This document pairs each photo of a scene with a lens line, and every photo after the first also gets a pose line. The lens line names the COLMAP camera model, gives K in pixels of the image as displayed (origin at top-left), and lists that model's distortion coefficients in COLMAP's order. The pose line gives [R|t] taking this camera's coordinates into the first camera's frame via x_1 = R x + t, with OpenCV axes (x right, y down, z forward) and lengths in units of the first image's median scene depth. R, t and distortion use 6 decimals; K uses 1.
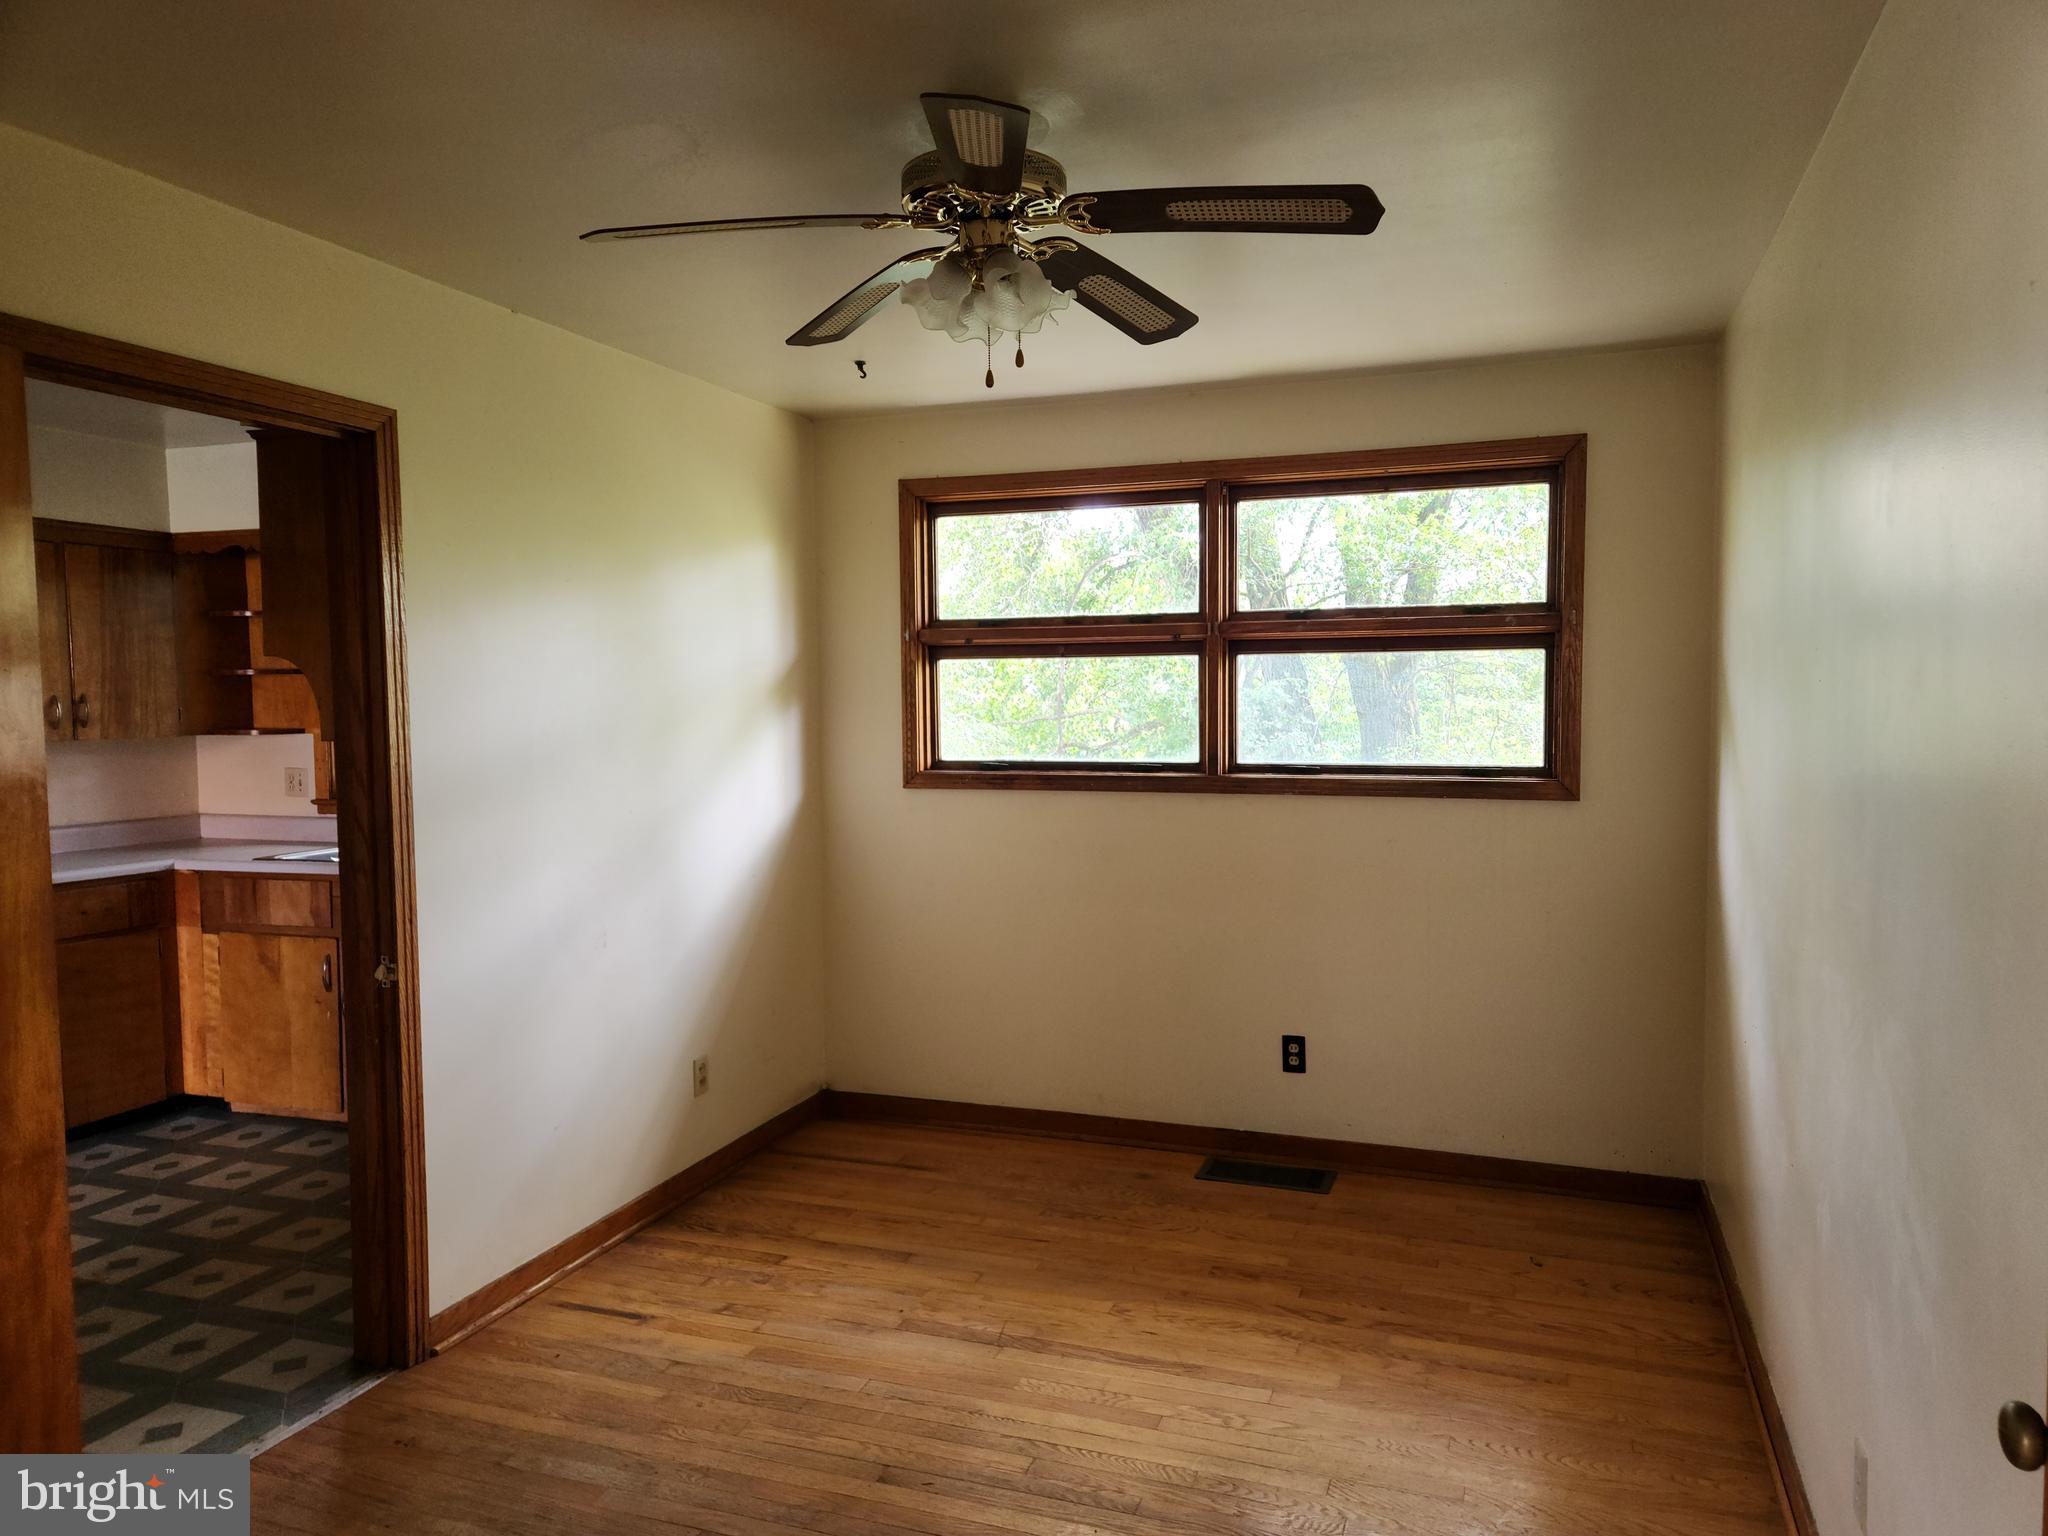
lens RADIAL K [[1371.3, 0, 1015.7], [0, 1371.3, 775.2], [0, 0, 1]] dist [0.019931, -0.006975]
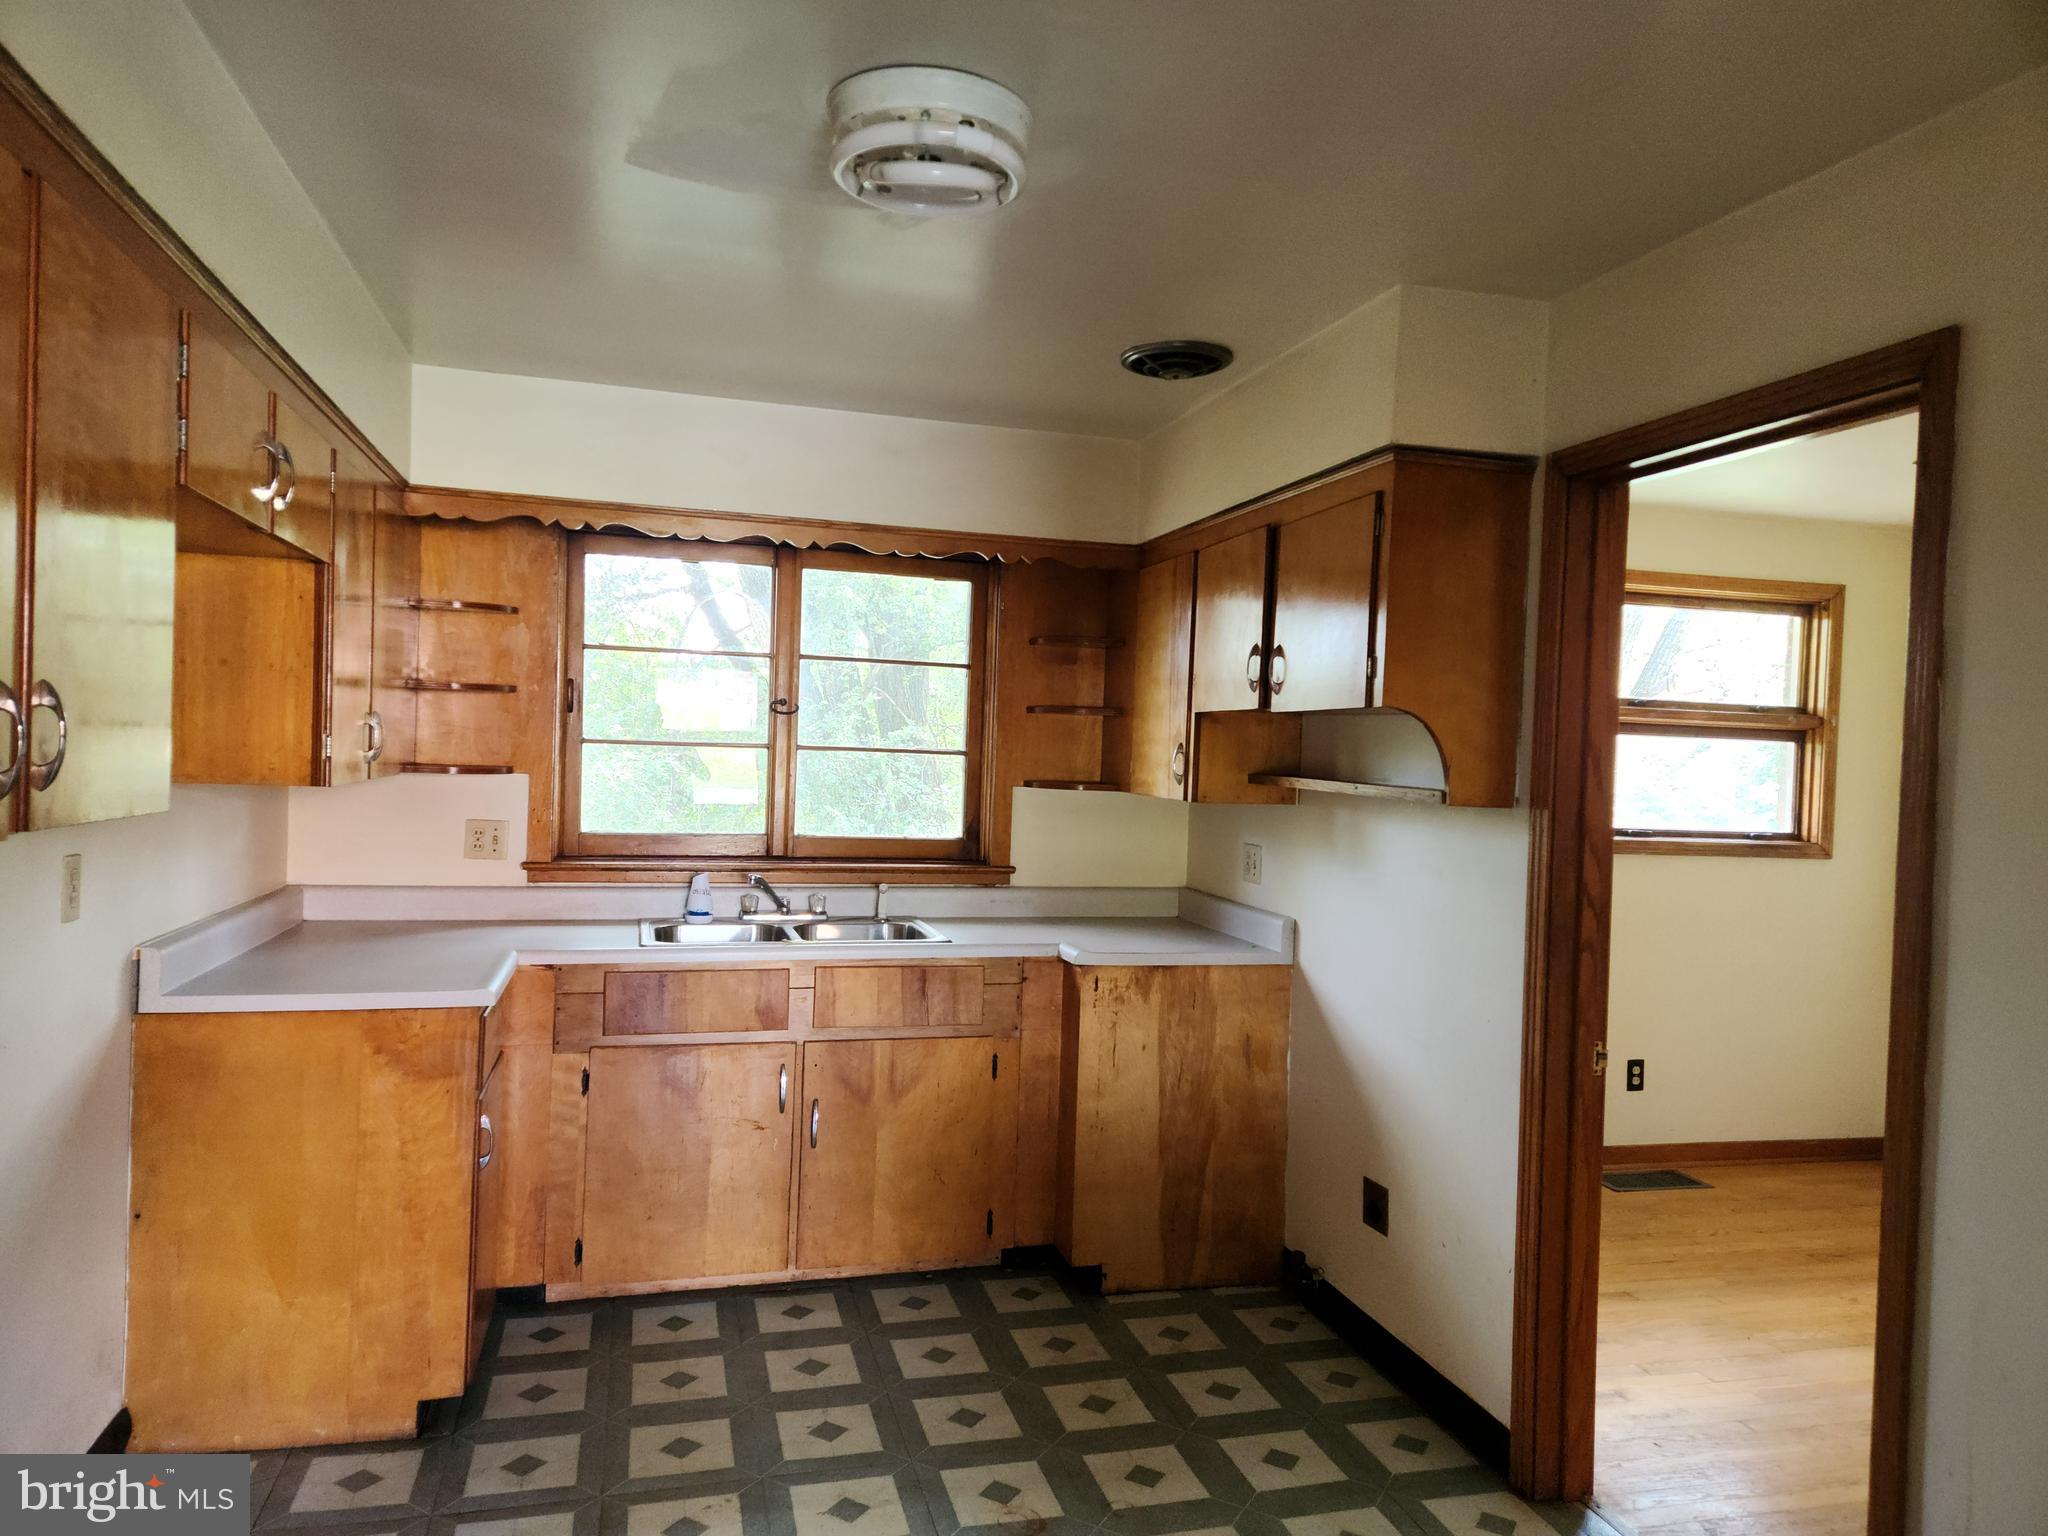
lens RADIAL K [[1371.3, 0, 1014.6], [0, 1371.3, 769.8], [0, 0, 1]] dist [0.019931, -0.006975]
pose [[0.830928, 0.029083, 0.555620, -0.903898], [-0.009496, 0.999229, -0.038102, -0.008379], [-0.556299, 0.026383, 0.830563, 0.308521]]
